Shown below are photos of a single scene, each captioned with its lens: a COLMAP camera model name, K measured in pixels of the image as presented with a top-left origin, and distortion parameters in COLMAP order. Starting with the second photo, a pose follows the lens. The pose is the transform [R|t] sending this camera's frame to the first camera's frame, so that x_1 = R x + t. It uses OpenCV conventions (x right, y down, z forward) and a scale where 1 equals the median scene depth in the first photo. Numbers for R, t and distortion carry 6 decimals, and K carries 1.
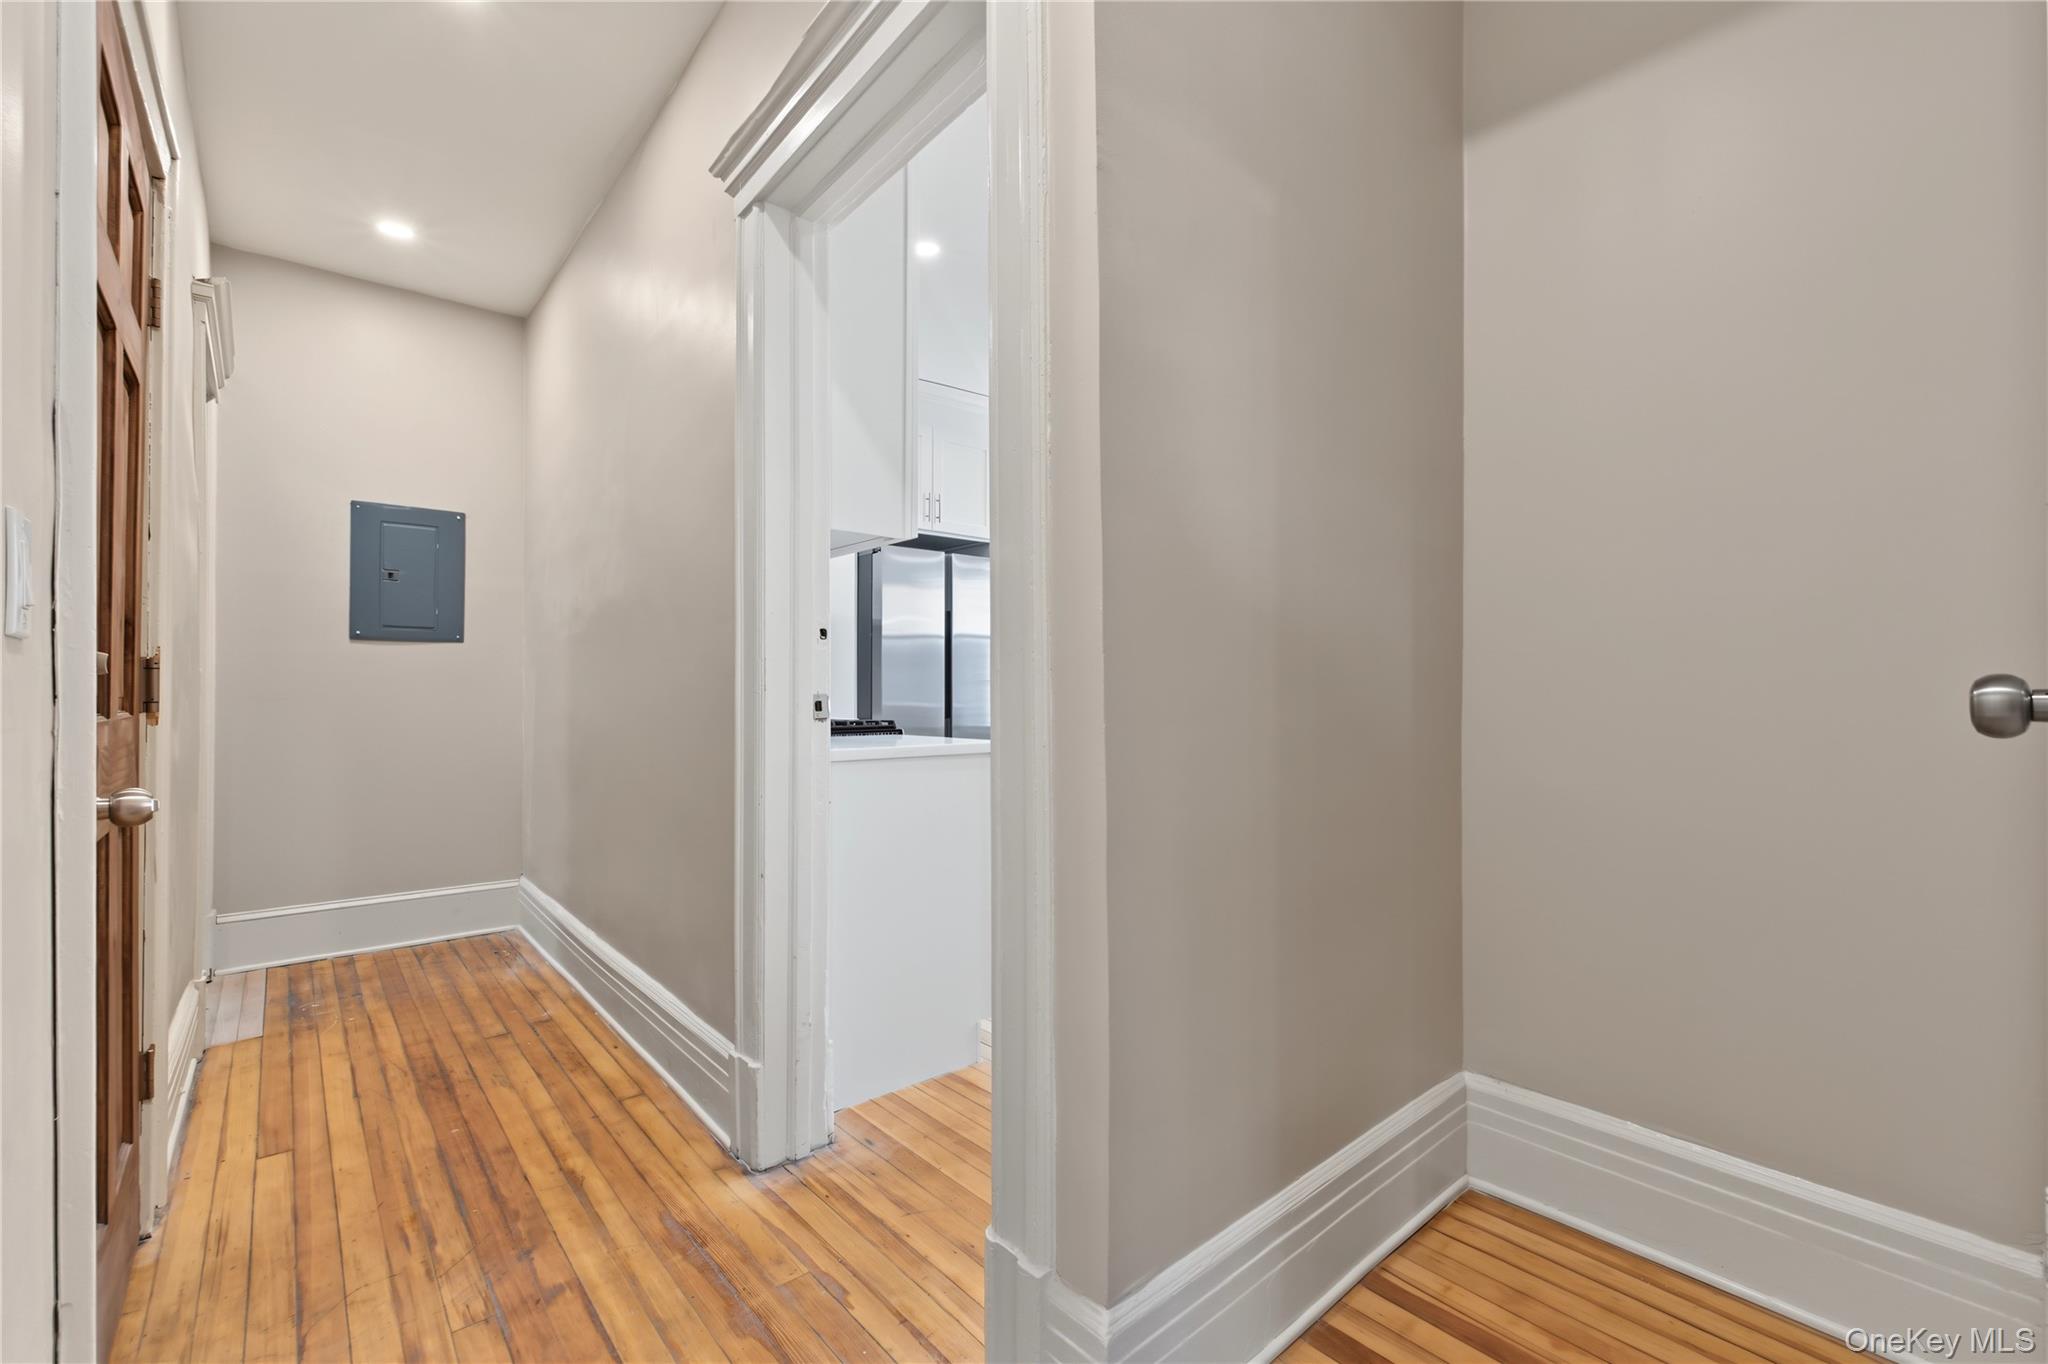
lens RADIAL K [[862.8, 0, 1029.1], [0, 862.8, 689.4], [0, 0, 1]] dist [0.001778, 0.000237]
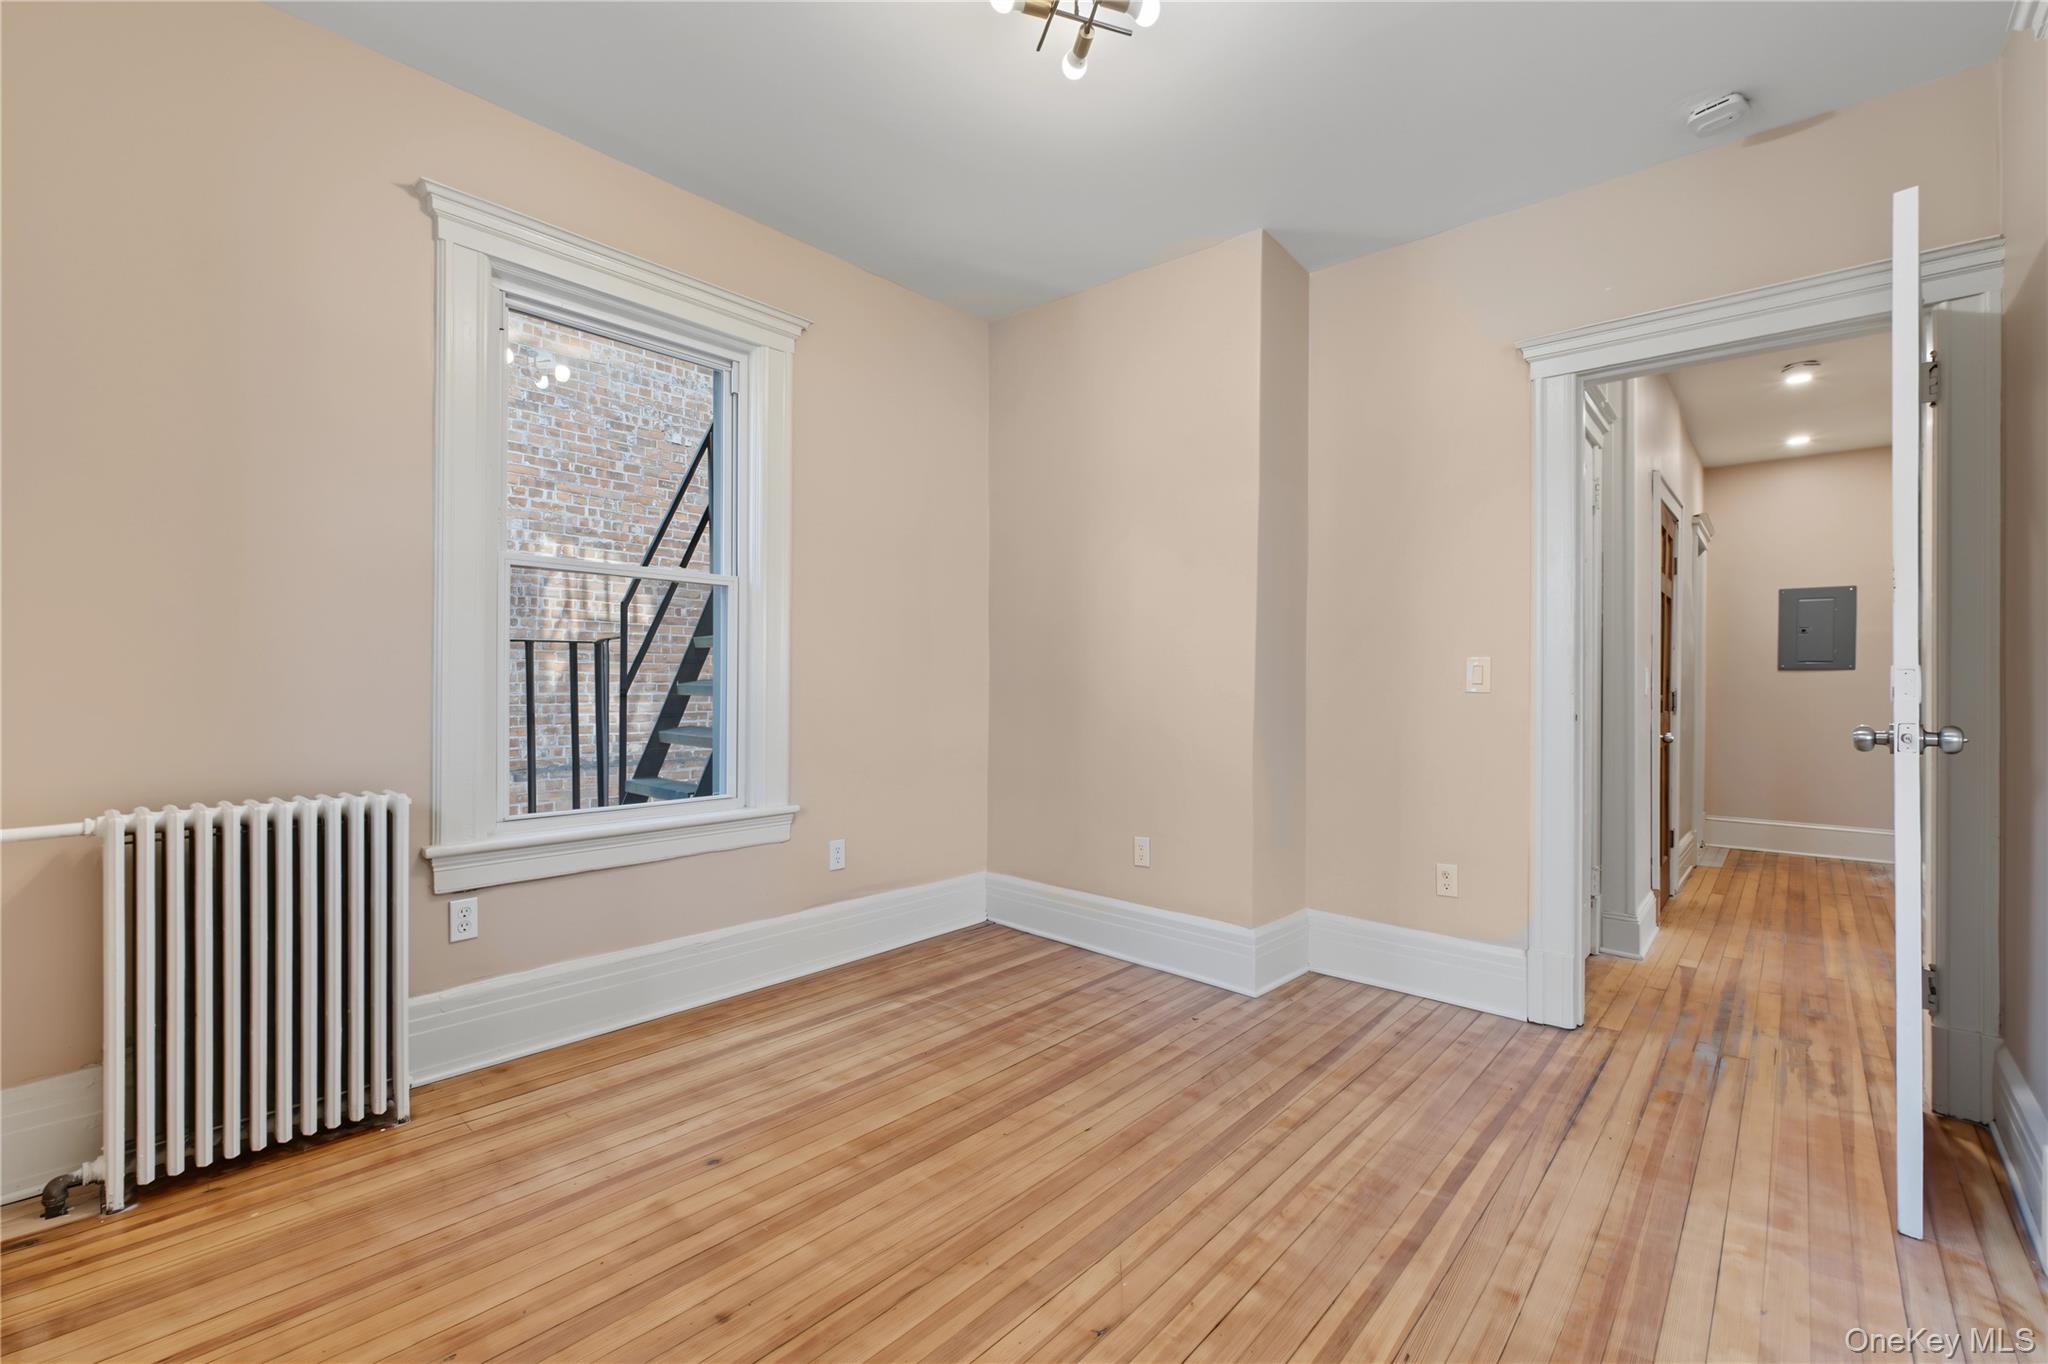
lens RADIAL K [[862.8, 0, 1029.1], [0, 862.8, 689.4], [0, 0, 1]] dist [0.001778, 0.000237]
pose [[0.129135, 0.003674, -0.991620, 0.884720], [-0.001703, 0.999992, 0.003483, -0.028707], [0.991626, 0.001239, 0.129140, -0.852153]]
